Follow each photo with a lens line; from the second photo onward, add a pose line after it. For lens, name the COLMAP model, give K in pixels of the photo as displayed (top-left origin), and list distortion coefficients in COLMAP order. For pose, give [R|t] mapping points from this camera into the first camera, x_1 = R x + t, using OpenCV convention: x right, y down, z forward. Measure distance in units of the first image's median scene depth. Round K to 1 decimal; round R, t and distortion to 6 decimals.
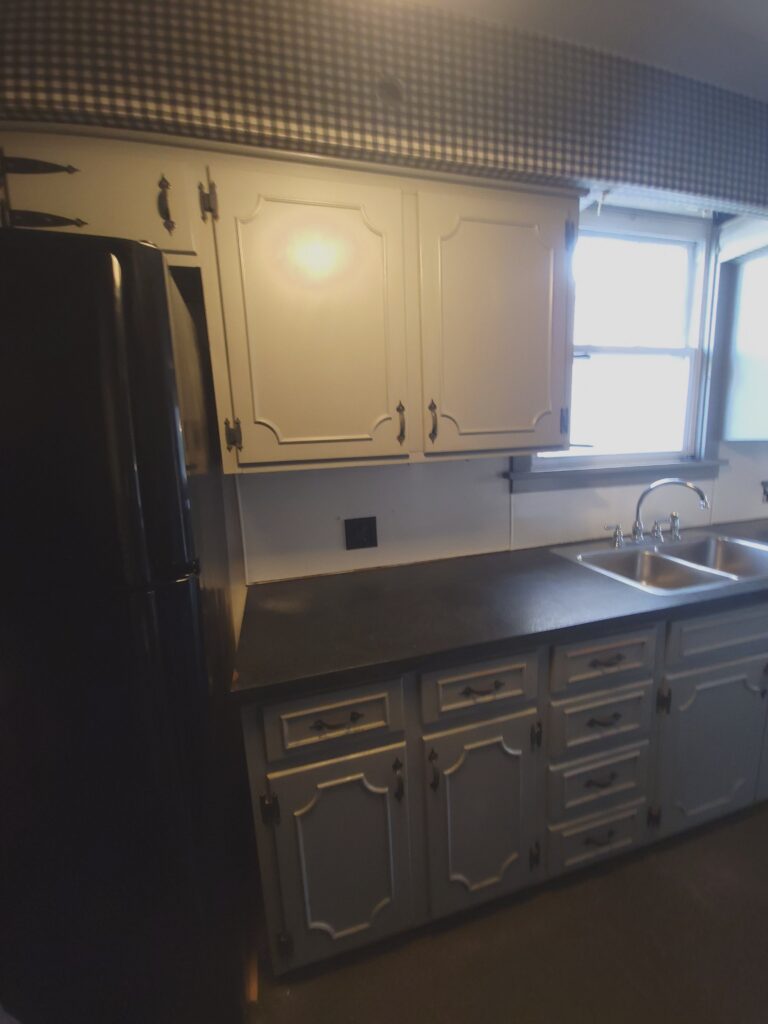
lens RADIAL K [[417.6, 0, 384.0], [0, 417.6, 512.0], [0, 0, 1]] dist [0.010934, -0.006323]
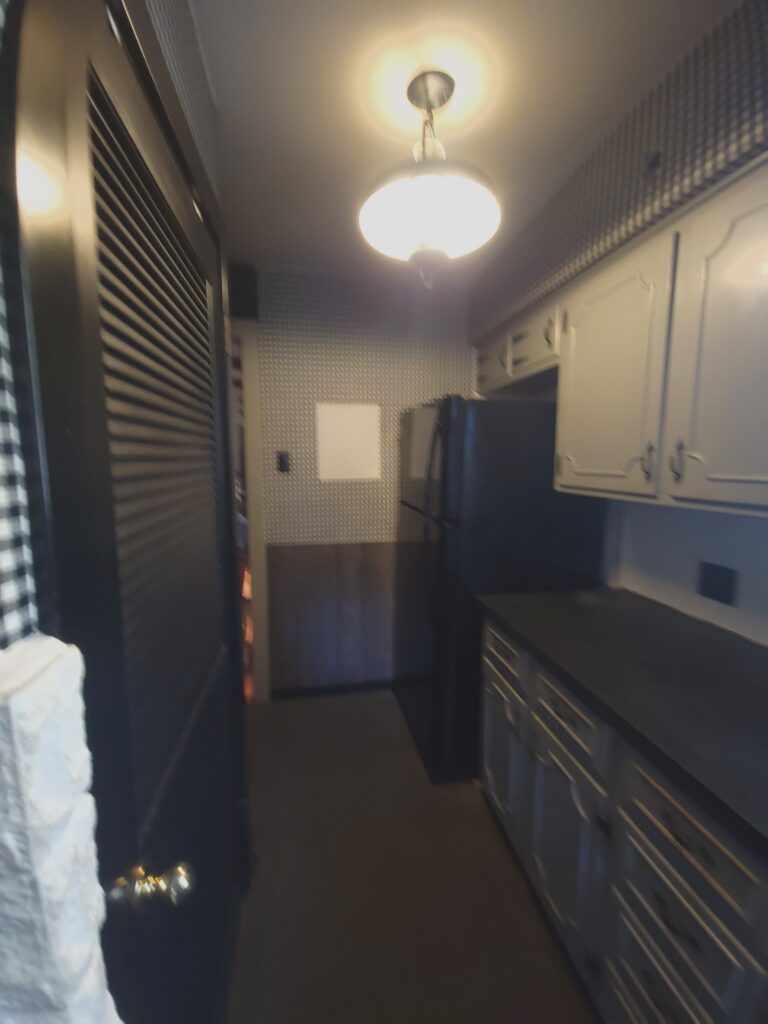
lens RADIAL K [[417.6, 0, 384.0], [0, 417.6, 512.0], [0, 0, 1]] dist [0.010934, -0.006323]
pose [[-0.102281, 0.170095, -0.980105, 1.108880], [-0.173159, 0.967186, 0.185923, -0.175763], [0.979568, 0.188731, -0.069472, 0.469297]]
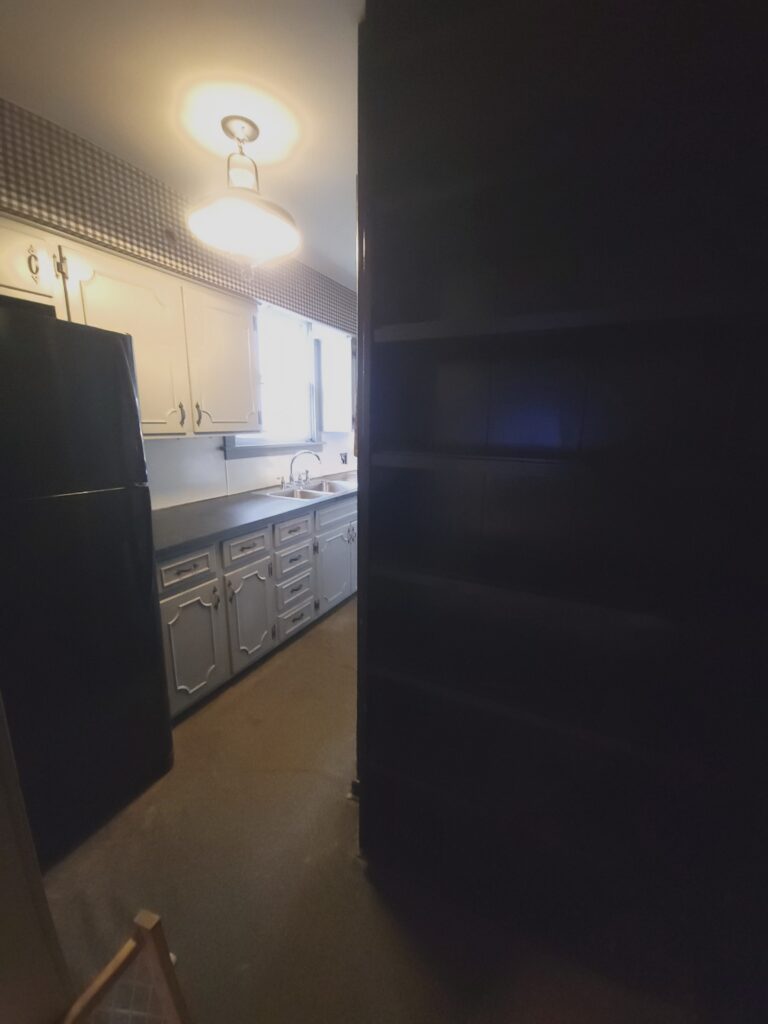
lens RADIAL K [[407.3, 0, 378.9], [0, 407.3, 507.8], [0, 0, 1]] dist [0.010048, -0.005239]
pose [[0.678861, -0.103951, 0.726872, -0.677040], [0.088268, 0.994303, 0.059759, 0.144915], [-0.728942, 0.023592, 0.684168, -0.750445]]
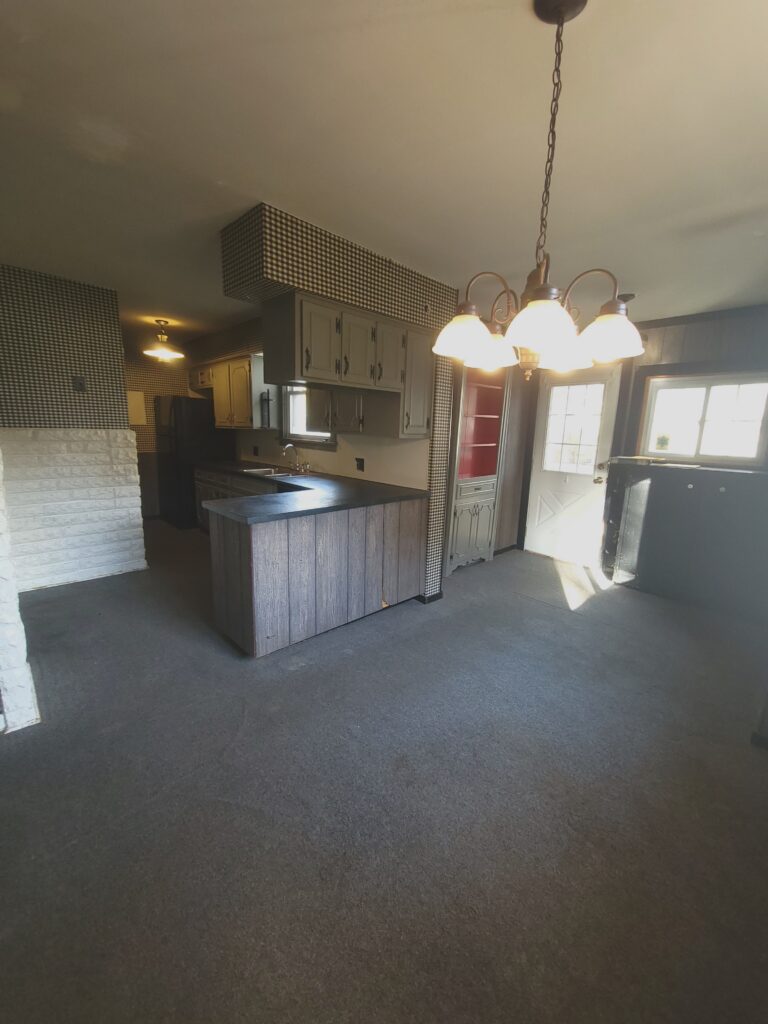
lens RADIAL K [[417.6, 0, 384.0], [0, 417.6, 512.0], [0, 0, 1]] dist [0.010934, -0.006323]
pose [[0.474571, 0.231071, -0.849346, 4.530871], [-0.196128, 0.968429, 0.153882, -0.251695], [0.858089, 0.093553, 0.504907, 0.282720]]
